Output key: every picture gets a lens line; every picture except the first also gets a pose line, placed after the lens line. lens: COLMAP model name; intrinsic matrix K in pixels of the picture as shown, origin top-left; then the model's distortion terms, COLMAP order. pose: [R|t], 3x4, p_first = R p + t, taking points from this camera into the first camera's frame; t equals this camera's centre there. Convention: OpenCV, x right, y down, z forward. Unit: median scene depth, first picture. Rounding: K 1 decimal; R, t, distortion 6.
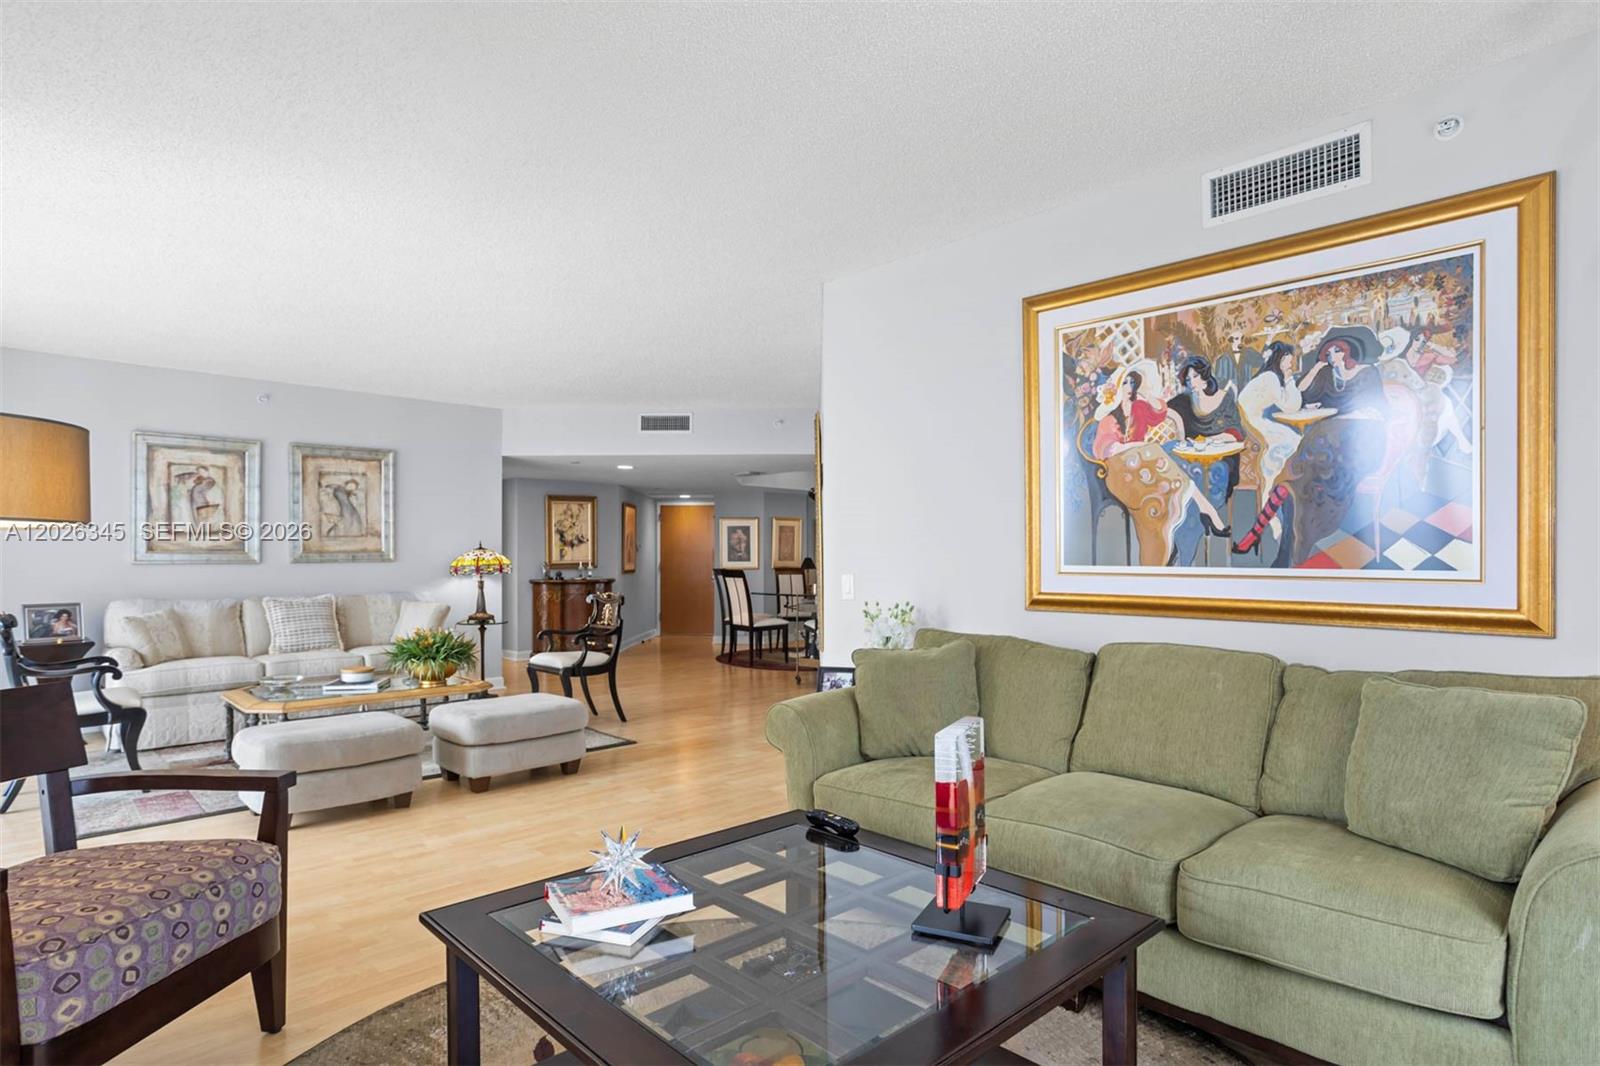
lens RADIAL K [[893.8, 0, 784.6], [0, 893.8, 547.6], [0, 0, 1]] dist [0.023379, -0.002088]
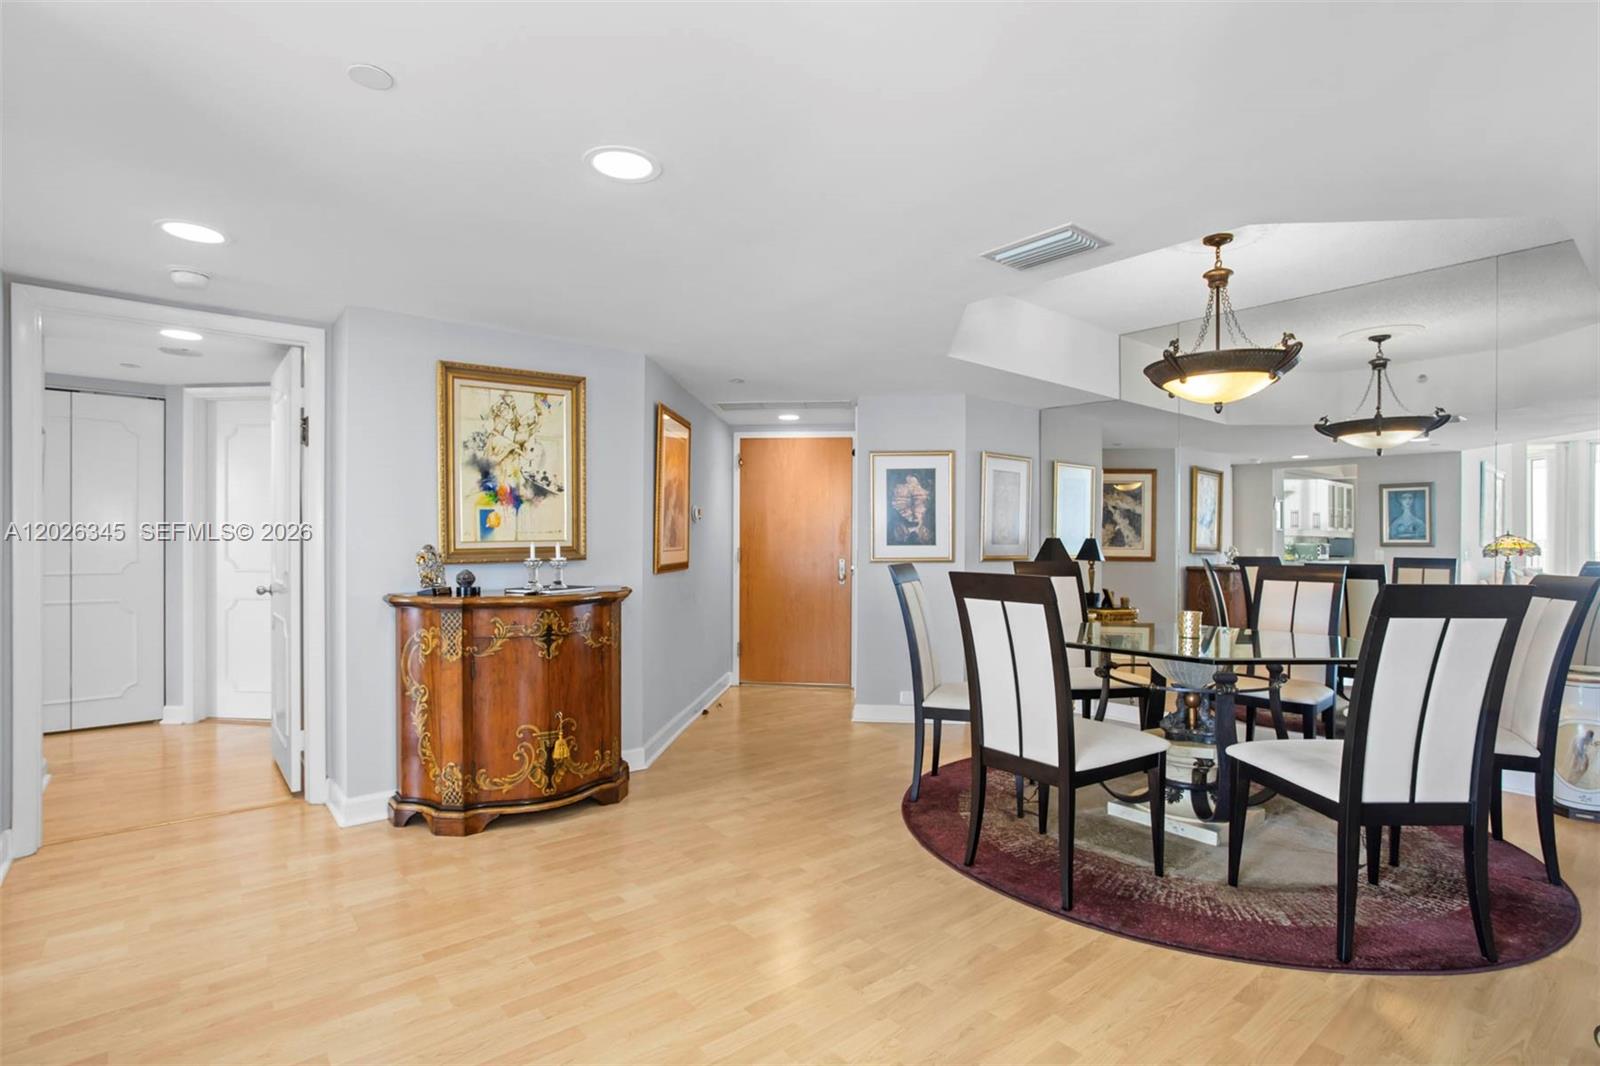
lens RADIAL K [[788.6, 0, 816.4], [0, 788.6, 534.7], [0, 0, 1]] dist [-0.008774, 0.001158]
pose [[0.999665, 0.003682, -0.025628, -0.149389], [-0.003608, 0.999989, 0.002940, 0.015121], [0.025638, -0.002847, 0.999667, 0.980527]]
